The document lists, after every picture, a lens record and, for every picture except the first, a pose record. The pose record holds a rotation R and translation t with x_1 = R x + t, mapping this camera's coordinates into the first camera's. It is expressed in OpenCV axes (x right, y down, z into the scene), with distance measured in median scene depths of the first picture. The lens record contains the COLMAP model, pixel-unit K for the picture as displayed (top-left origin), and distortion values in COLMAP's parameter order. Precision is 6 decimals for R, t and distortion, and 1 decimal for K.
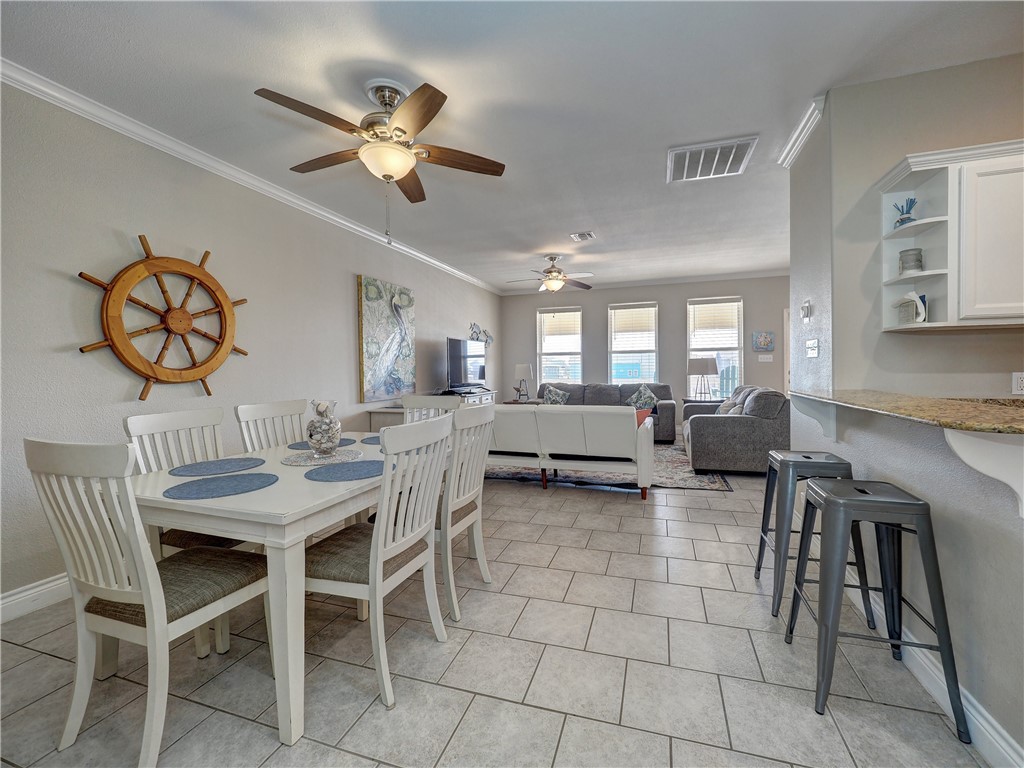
lens RADIAL K [[426.9, 0, 522.7], [0, 426.9, 375.5], [0, 0, 1]] dist [-0.005226, -0.001377]
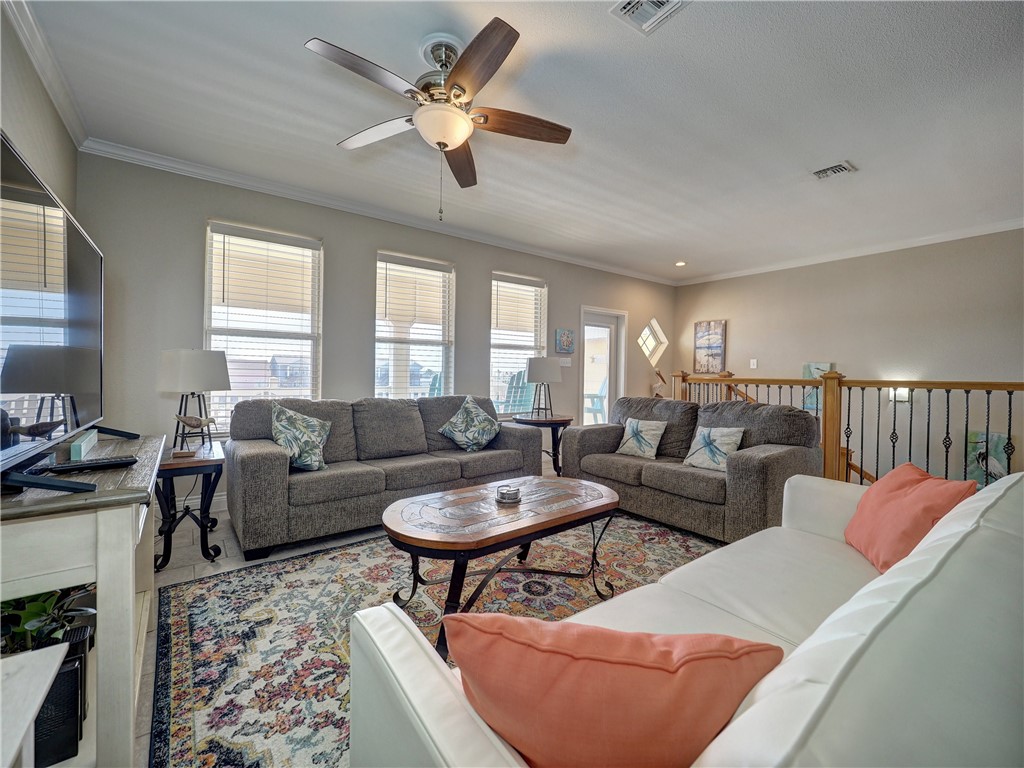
lens RADIAL K [[426.9, 0, 508.0], [0, 426.9, 382.6], [0, 0, 1]] dist [-0.005226, -0.001377]
pose [[0.586864, 0.004442, 0.809673, -0.210344], [-0.002415, 0.999990, -0.003736, 0.001340], [-0.809682, 0.000238, 0.586869, 0.859934]]
